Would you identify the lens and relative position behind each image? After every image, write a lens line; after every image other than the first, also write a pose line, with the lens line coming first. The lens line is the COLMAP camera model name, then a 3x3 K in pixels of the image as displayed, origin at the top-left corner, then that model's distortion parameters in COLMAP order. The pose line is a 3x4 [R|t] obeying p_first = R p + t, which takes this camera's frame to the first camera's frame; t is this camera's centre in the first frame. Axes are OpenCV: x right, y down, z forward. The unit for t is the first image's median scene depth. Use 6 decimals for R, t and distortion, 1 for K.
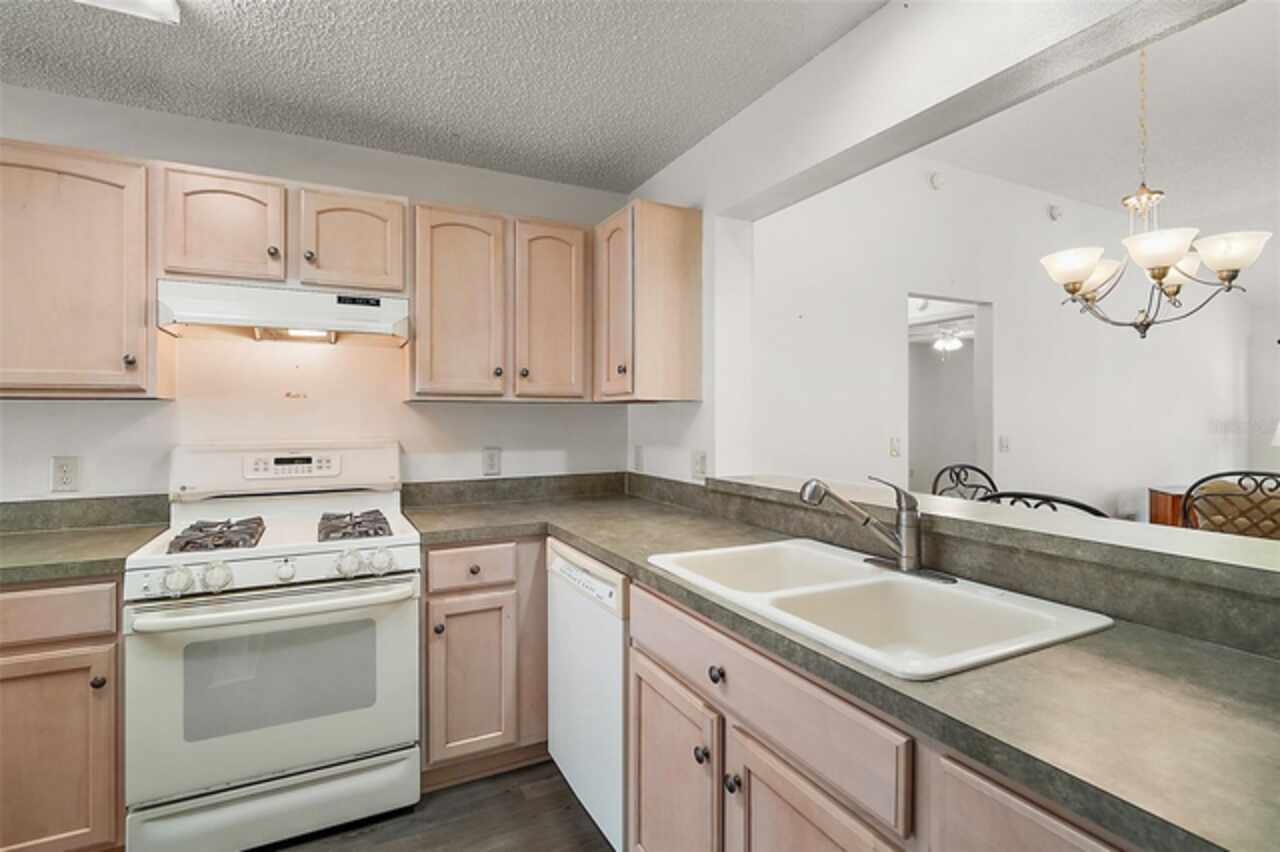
lens RADIAL K [[605.4, 0, 642.2], [0, 605.4, 419.0], [0, 0, 1]] dist [-0.003864, -0.001543]
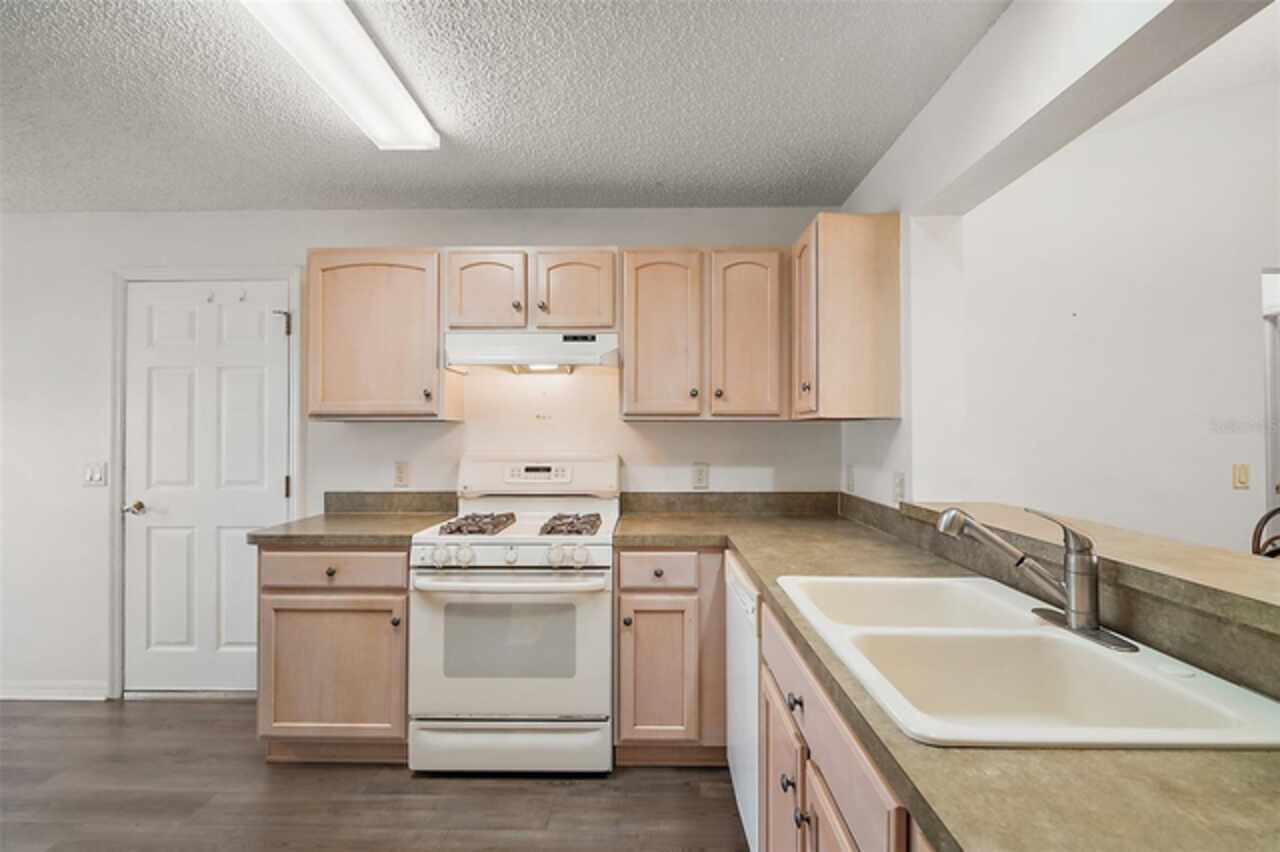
lens RADIAL K [[589.4, 0, 640.0], [0, 589.4, 426.0], [0, 0, 1]] dist [-0.000483, -0.001104]
pose [[0.886070, -0.004154, -0.463532, 0.194601], [-0.004077, 0.999851, -0.016755, -0.001303], [0.463533, 0.016736, 0.885922, 0.024233]]
